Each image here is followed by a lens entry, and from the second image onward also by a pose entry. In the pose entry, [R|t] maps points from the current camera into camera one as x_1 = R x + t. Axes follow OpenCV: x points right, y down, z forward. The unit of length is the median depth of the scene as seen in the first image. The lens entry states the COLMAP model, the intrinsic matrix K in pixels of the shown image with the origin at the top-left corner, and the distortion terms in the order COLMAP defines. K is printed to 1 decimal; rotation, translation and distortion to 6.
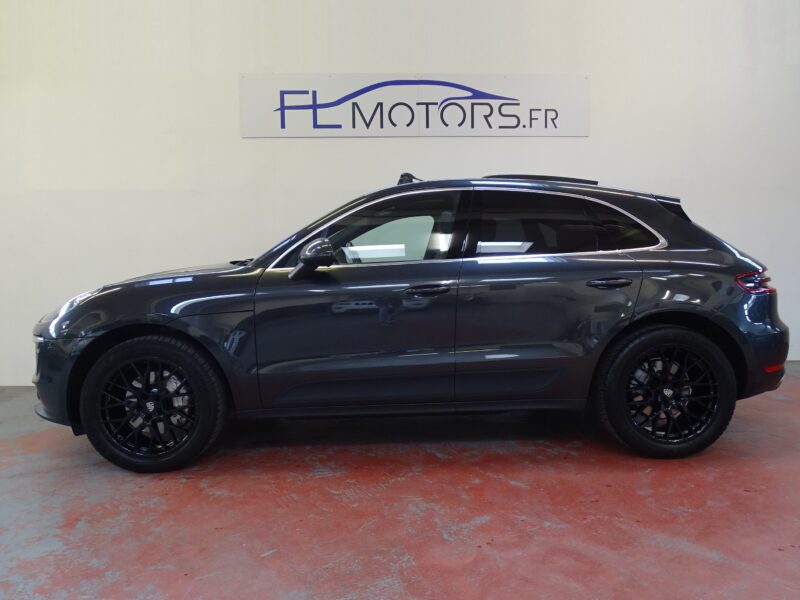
lens RADIAL K [[579.2, 0, 400.0], [0, 579.2, 300.0], [0, 0, 1]] dist [0.003301, 0.003238]
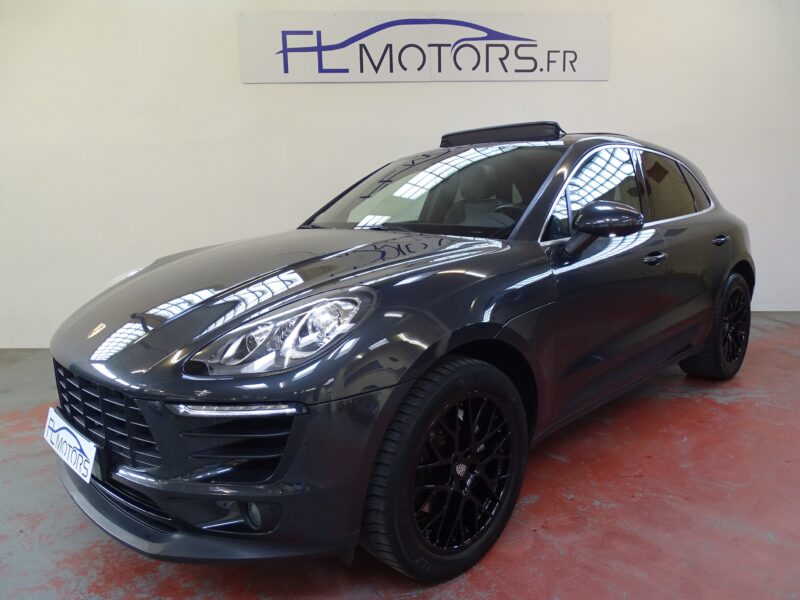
lens RADIAL K [[579.1, 0, 394.9], [0, 579.1, 297.6], [0, 0, 1]] dist [0.003921, 0.005604]
pose [[0.999711, -0.010323, 0.021716, -0.050218], [0.007985, 0.994425, 0.105141, -0.032278], [-0.022681, -0.104938, 0.994220, 0.026740]]
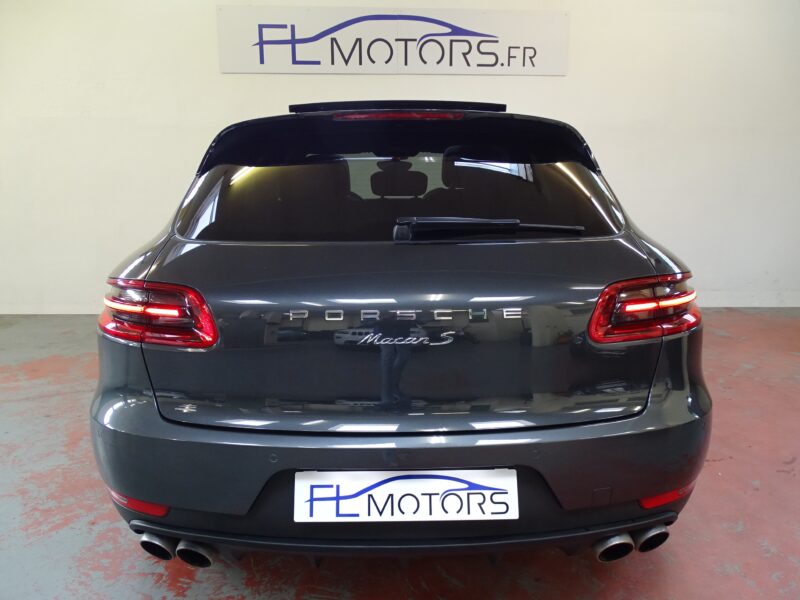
lens RADIAL K [[579.2, 0, 400.0], [0, 579.2, 300.0], [0, 0, 1]] dist [0.003301, 0.003238]
pose [[0.999904, 0.010094, 0.009534, 0.031897], [-0.011272, 0.991068, 0.132884, -0.026596], [-0.008108, -0.132978, 0.991086, -0.053084]]
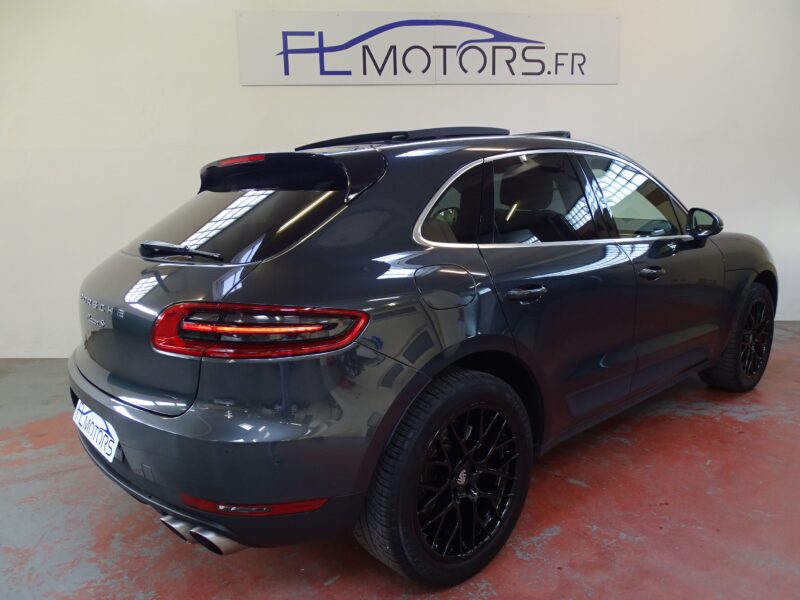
lens RADIAL K [[579.1, 0, 394.9], [0, 579.1, 297.6], [0, 0, 1]] dist [0.003921, 0.005604]
pose [[0.999484, -0.009651, 0.030650, -0.063797], [0.006363, 0.994385, 0.105628, -0.044396], [-0.031497, -0.105378, 0.993933, 0.056033]]
